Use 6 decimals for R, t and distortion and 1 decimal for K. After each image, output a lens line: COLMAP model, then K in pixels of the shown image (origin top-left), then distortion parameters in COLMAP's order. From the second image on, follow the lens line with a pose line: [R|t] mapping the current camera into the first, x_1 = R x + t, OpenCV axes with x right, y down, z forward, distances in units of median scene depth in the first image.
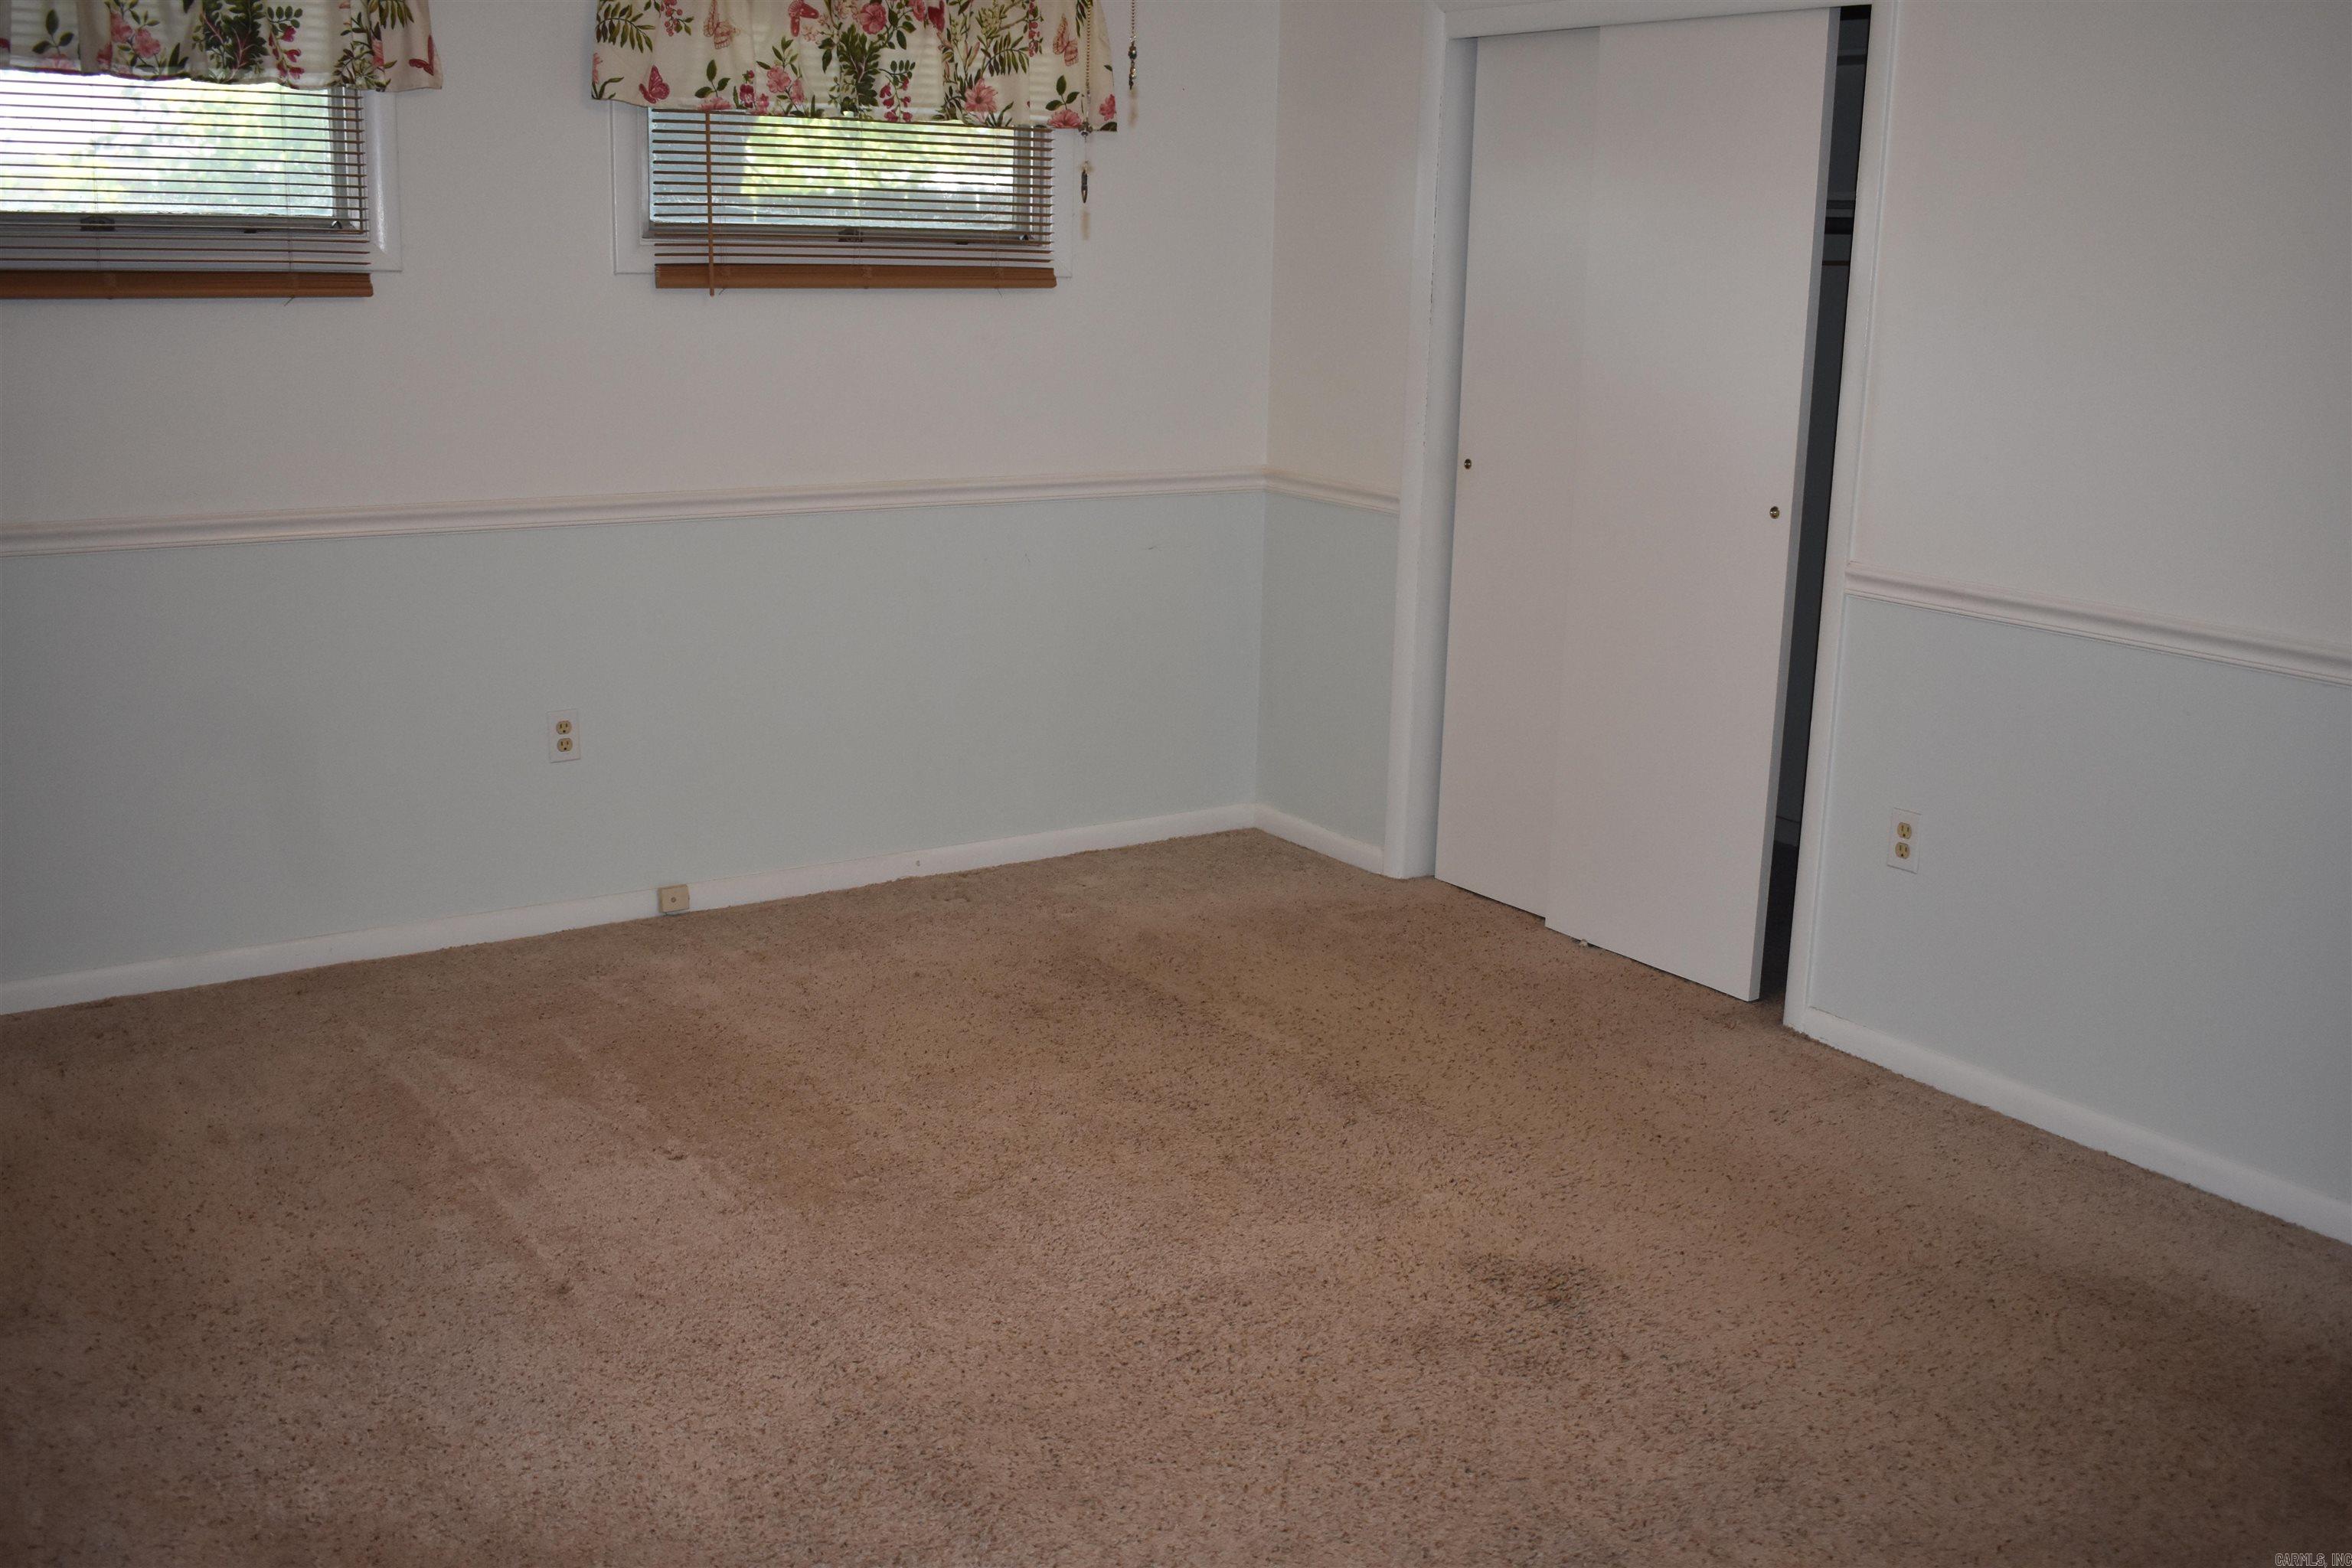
lens RADIAL K [[2208.8, 0, 1176.0], [0, 2208.8, 784.0], [0, 0, 1]] dist [-0.107234, -0.020115]
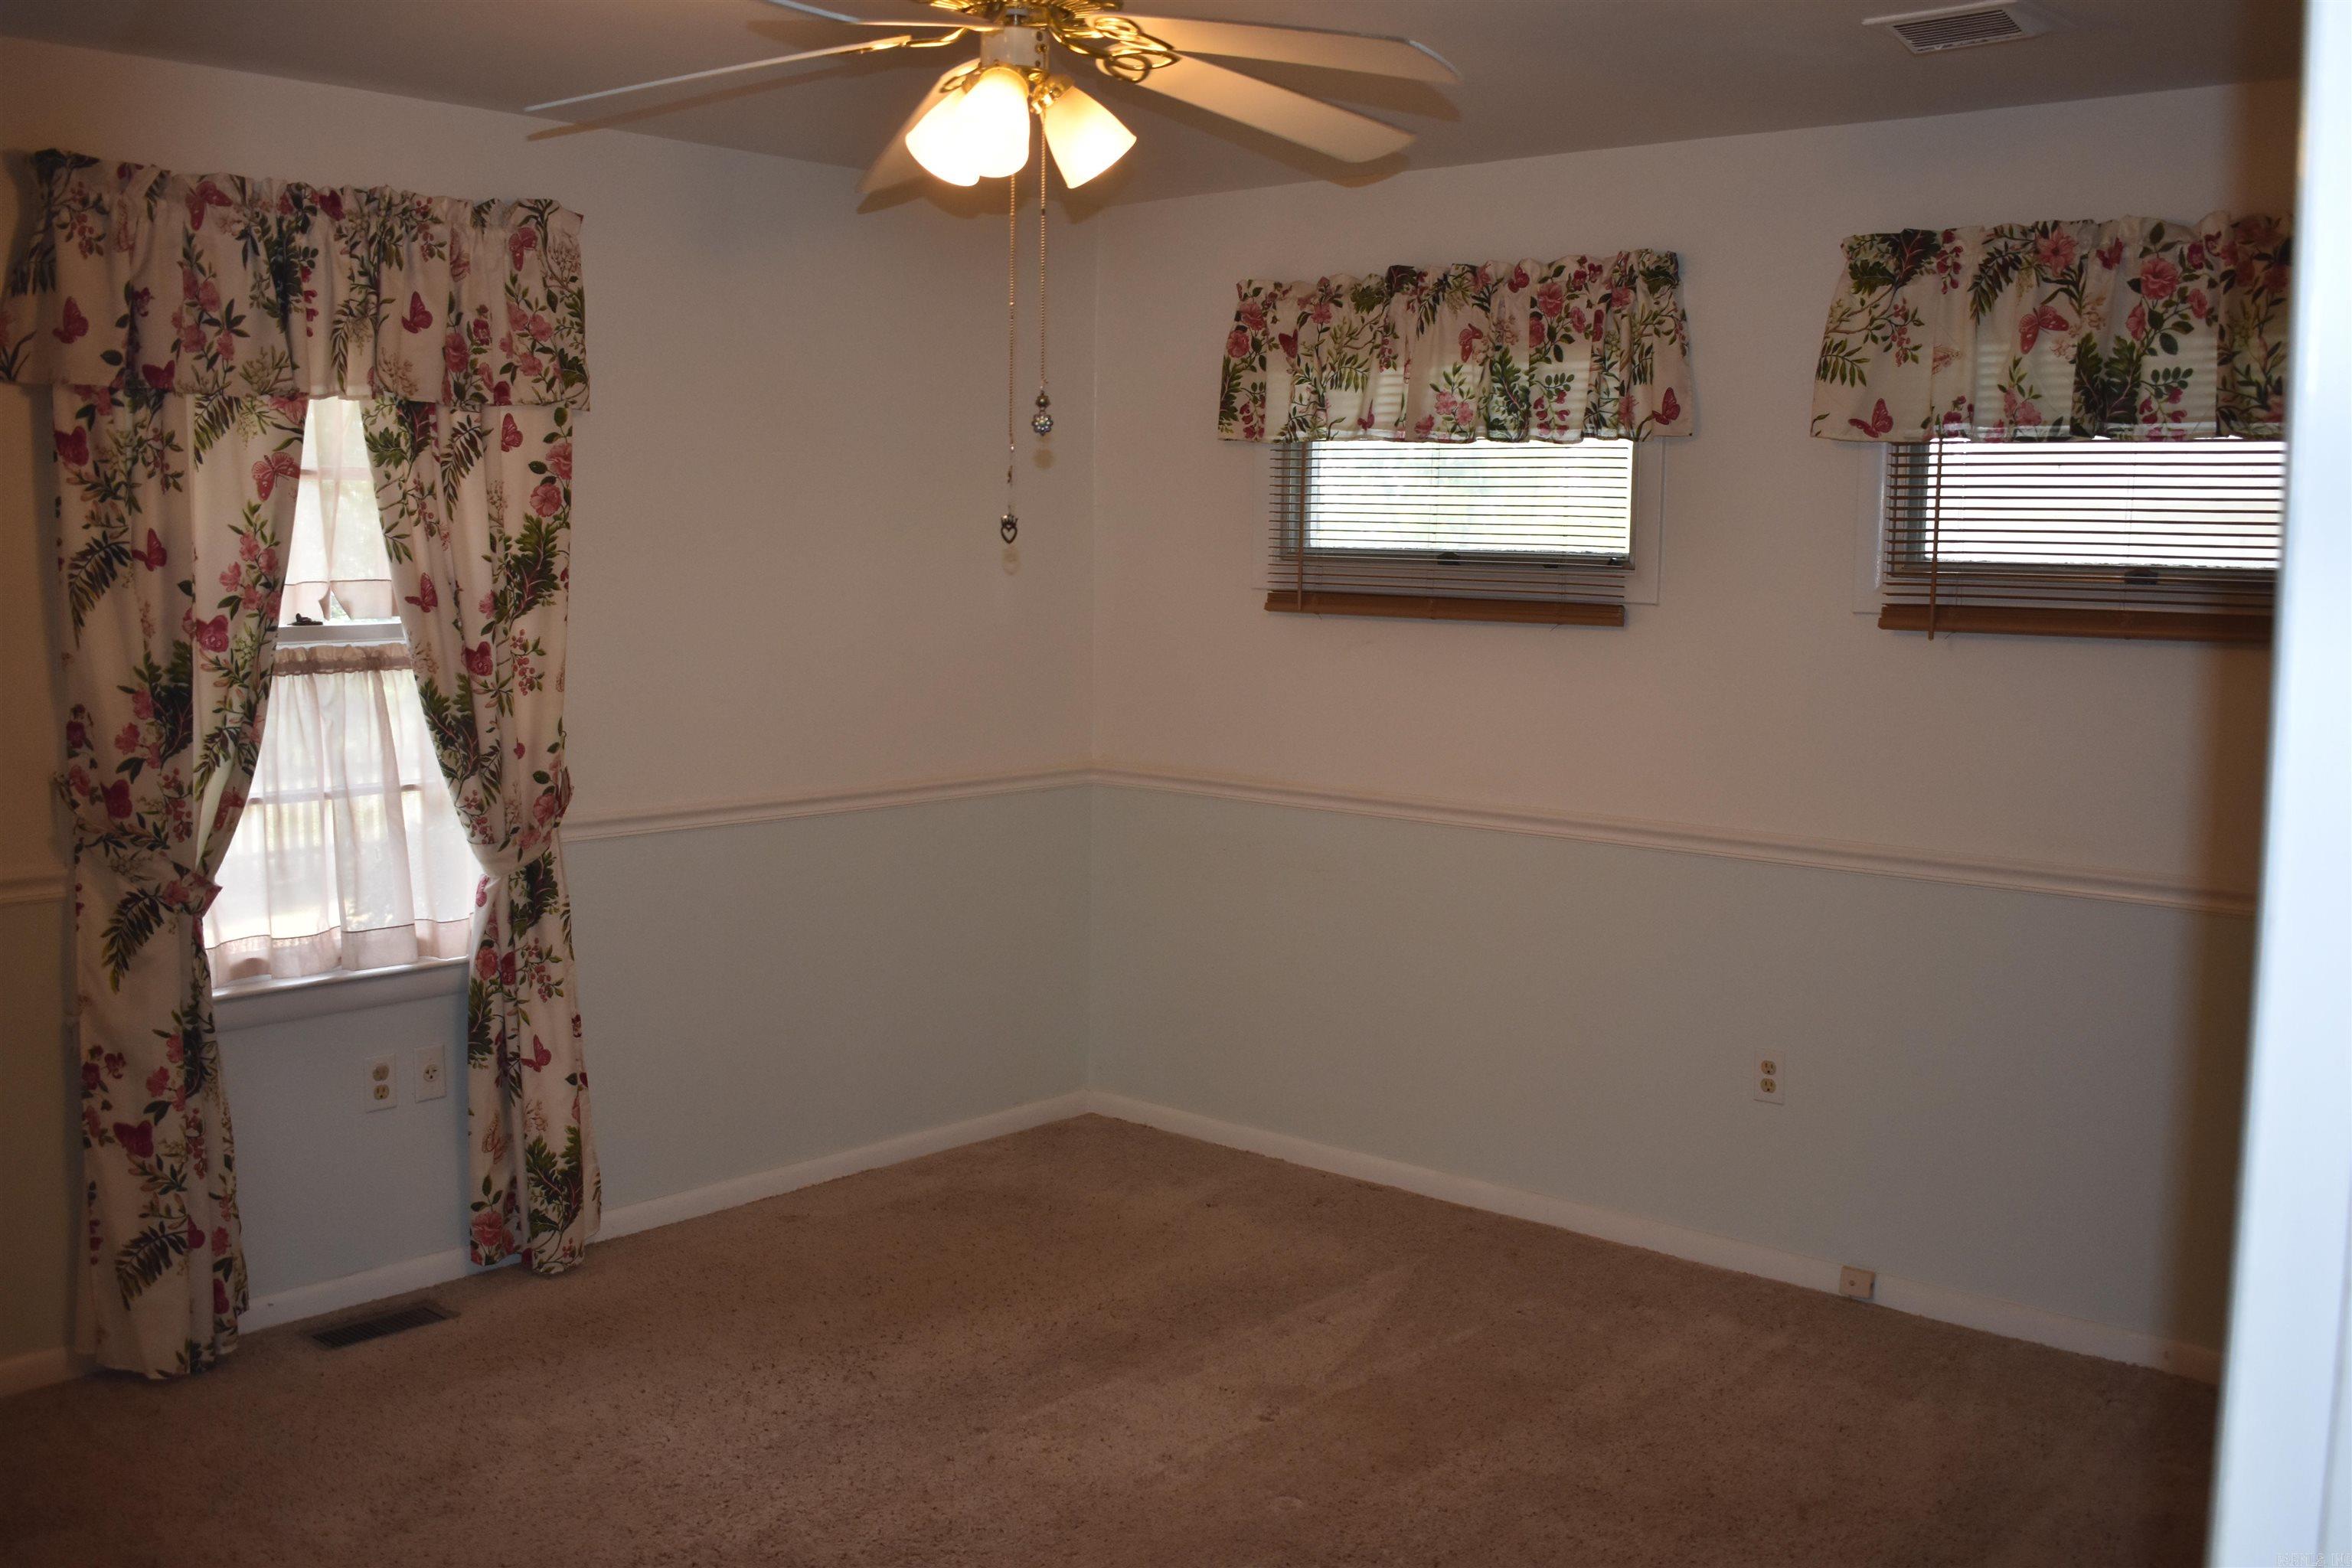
lens RADIAL K [[1999.1, 0, 1176.0], [0, 1999.1, 784.0], [0, 0, 1]] dist [-0.164938, 0.011774]
pose [[0.229120, 0.079871, -0.970116, 0.536751], [-0.238107, 0.970950, 0.023704, -0.114336], [0.943827, 0.225560, 0.241482, 0.544815]]
